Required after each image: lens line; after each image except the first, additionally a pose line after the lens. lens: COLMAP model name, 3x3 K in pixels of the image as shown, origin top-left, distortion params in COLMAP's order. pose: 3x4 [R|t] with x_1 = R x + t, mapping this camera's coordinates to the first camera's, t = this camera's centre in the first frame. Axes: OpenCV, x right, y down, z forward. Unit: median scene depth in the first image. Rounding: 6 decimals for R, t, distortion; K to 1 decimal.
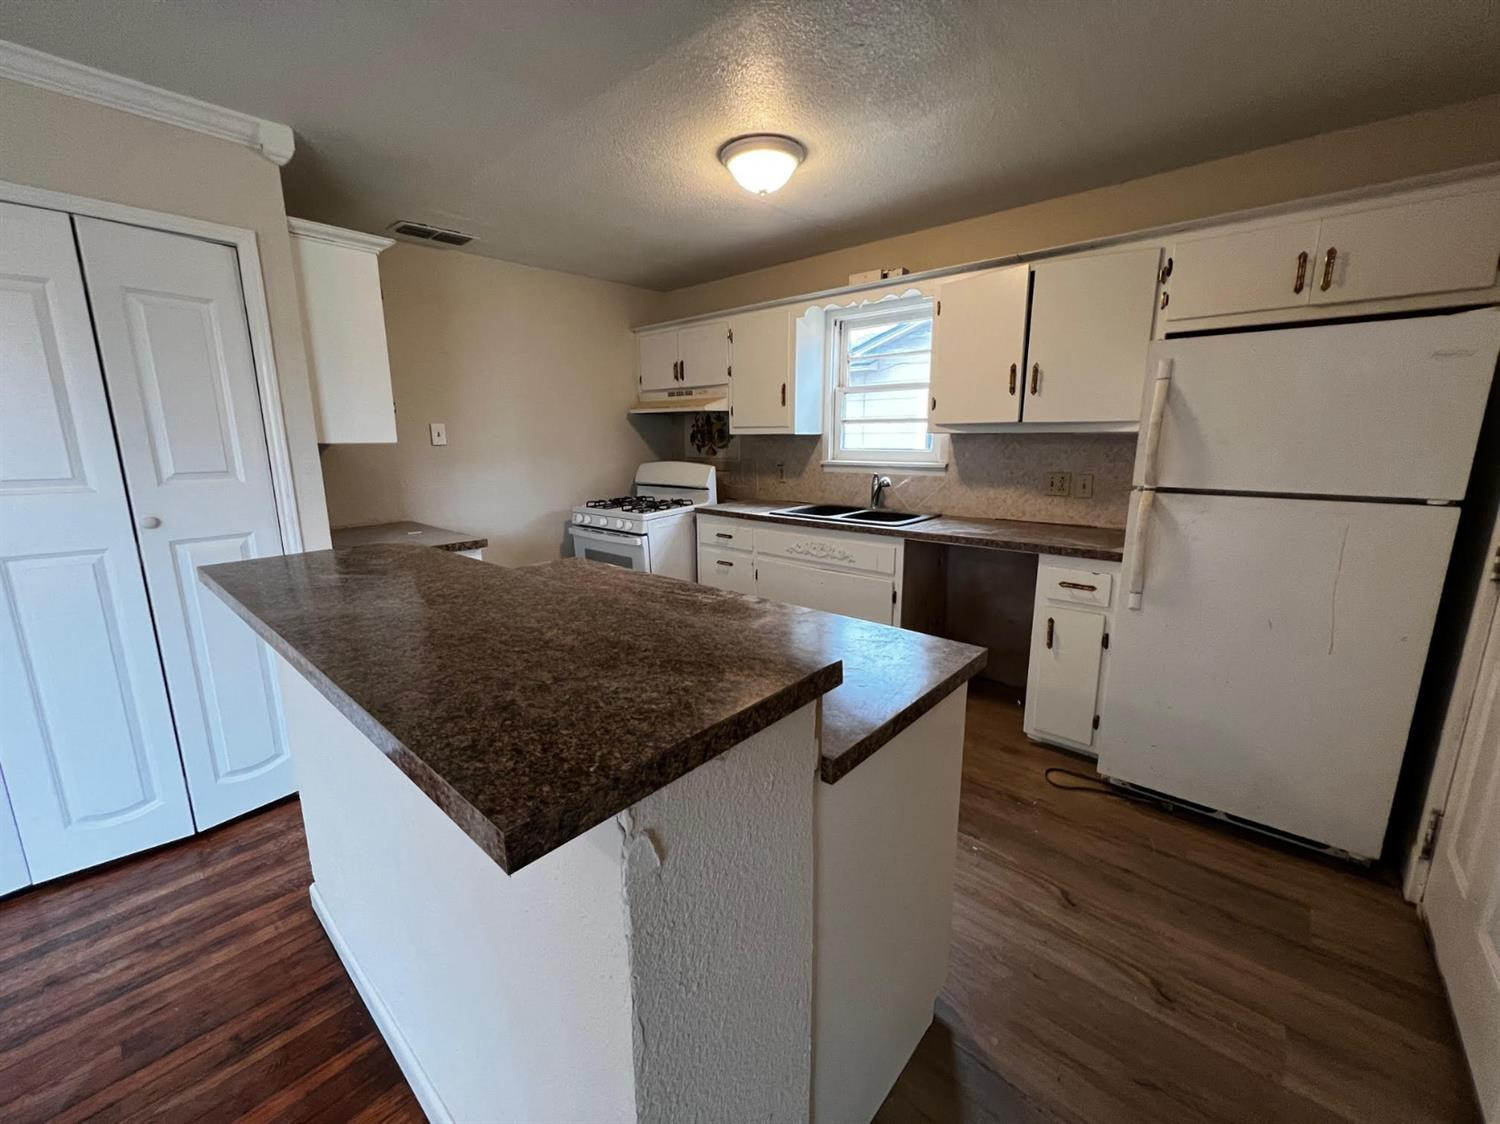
lens RADIAL K [[600.7, 0, 746.8], [0, 600.7, 555.6], [0, 0, 1]] dist [-0.001066, 0.000330]
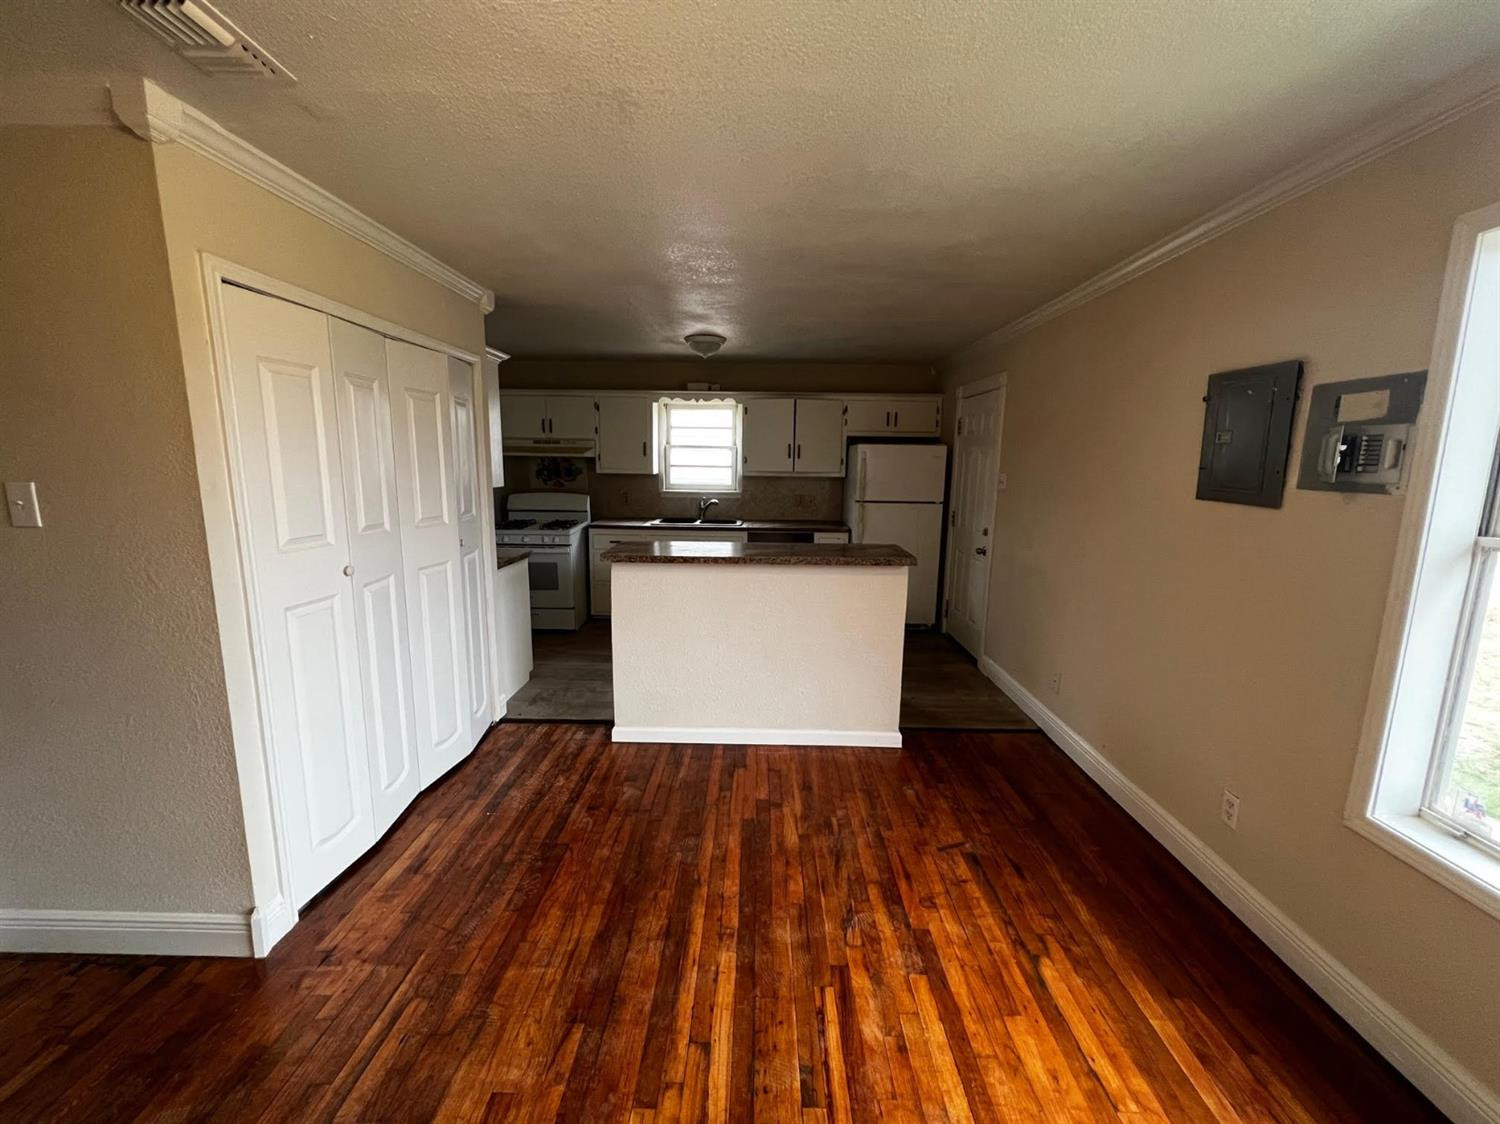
lens RADIAL K [[600.7, 0, 750.1], [0, 600.7, 556.2], [0, 0, 1]] dist [-0.001066, 0.000330]
pose [[0.761516, -0.089182, 0.641981, -0.787253], [0.107482, 0.994150, 0.010610, 0.022869], [-0.639172, 0.060922, 0.766647, -0.369743]]
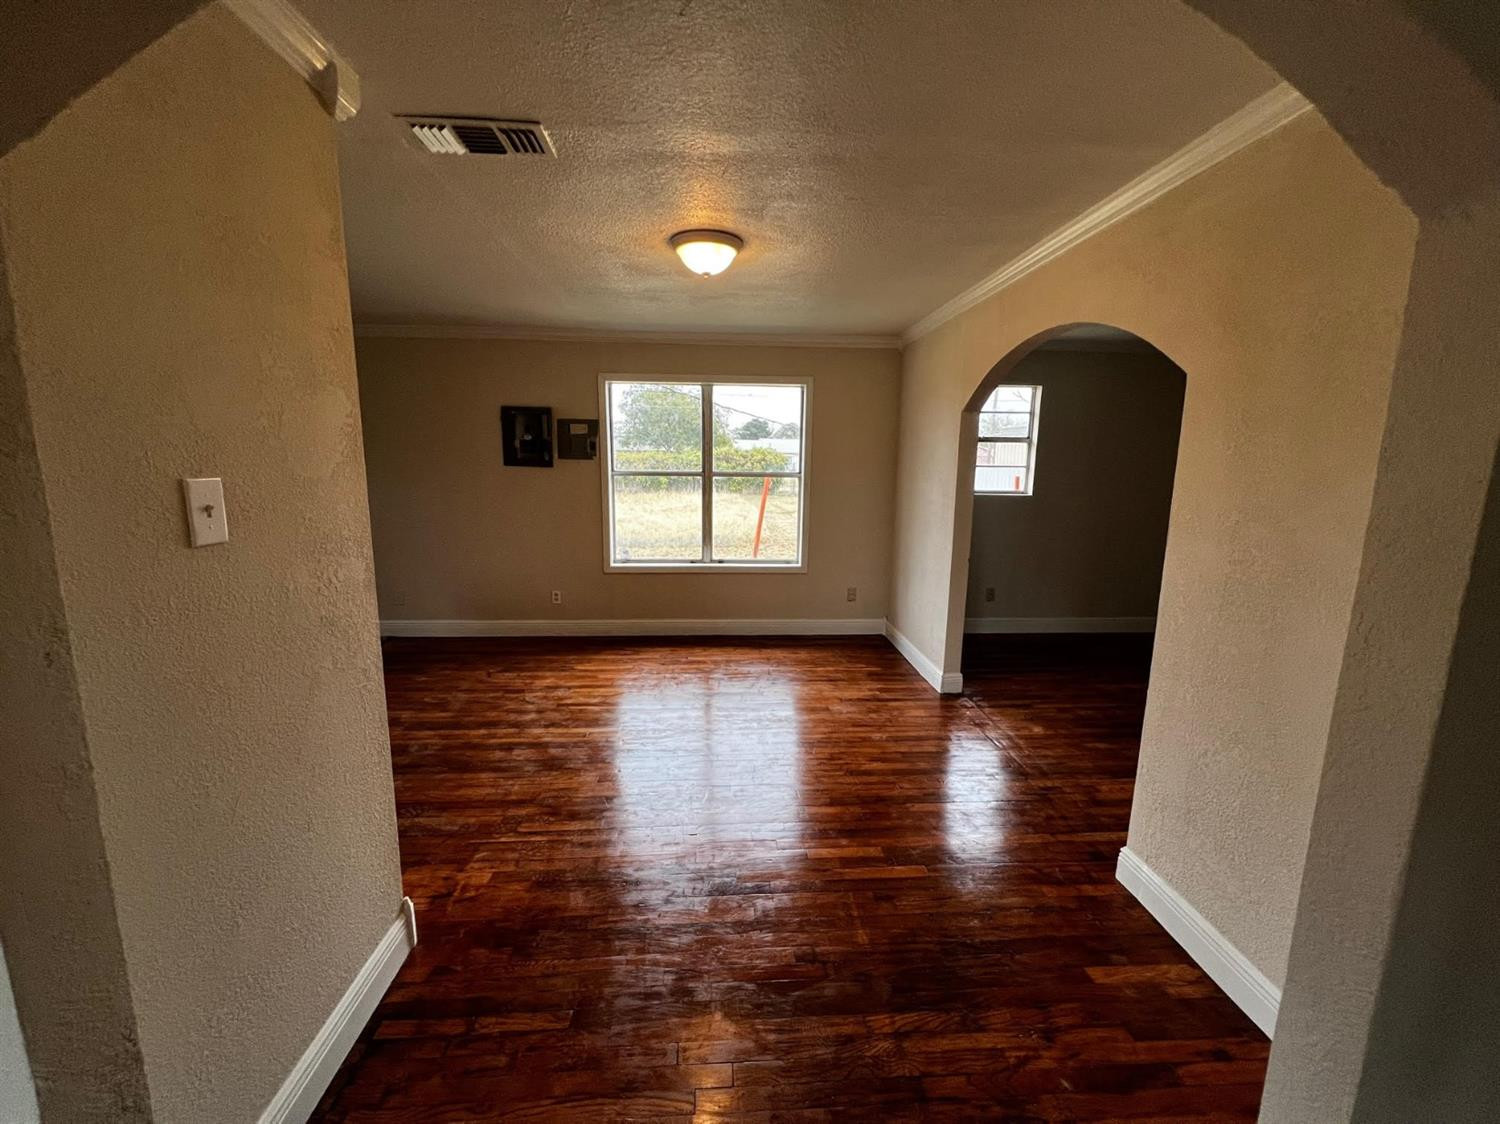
lens RADIAL K [[600.7, 0, 747.6], [0, 600.7, 562.4], [0, 0, 1]] dist [-0.001066, 0.000330]
pose [[-0.706052, -0.125486, 0.696953, -1.363515], [0.125978, 0.946220, 0.297989, -0.111457], [-0.696865, 0.298196, -0.652272, 0.401975]]
